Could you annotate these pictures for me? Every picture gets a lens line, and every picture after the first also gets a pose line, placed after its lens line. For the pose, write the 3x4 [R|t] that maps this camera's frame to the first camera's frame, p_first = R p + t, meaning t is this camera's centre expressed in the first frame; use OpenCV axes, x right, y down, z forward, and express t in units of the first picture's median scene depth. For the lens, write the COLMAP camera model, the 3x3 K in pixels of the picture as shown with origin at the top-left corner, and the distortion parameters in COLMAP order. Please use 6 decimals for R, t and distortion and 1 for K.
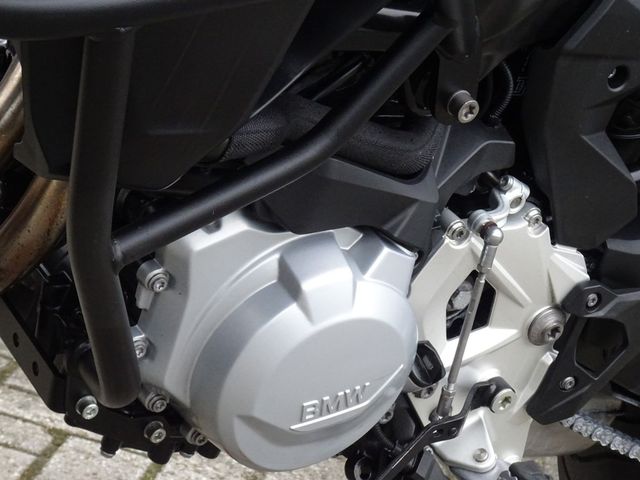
lens RADIAL K [[2322.5, 0, 320.2], [0, 2322.5, 239.8], [0, 0, 1]] dist [-0.294237, 0.000000]
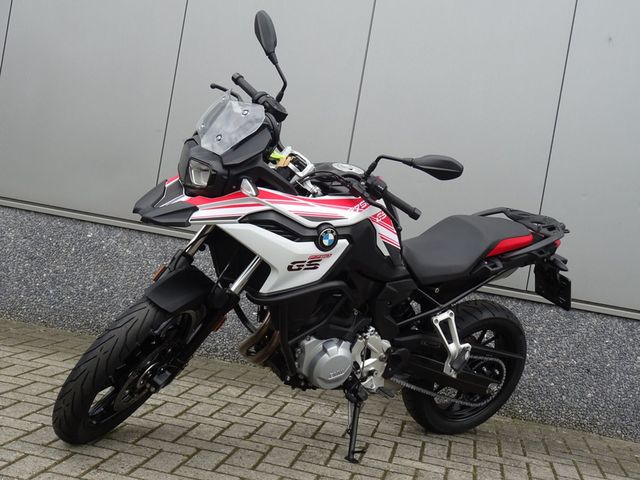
lens RADIAL K [[871.9, 0, 319.0], [0, 871.9, 239.9], [0, 0, 1]] dist [0.017246, 0.000000]
pose [[0.992861, -0.098615, -0.067092, 0.120559], [0.086393, 0.982417, -0.165508, 0.093036], [0.082234, 0.158530, 0.983924, -0.884629]]
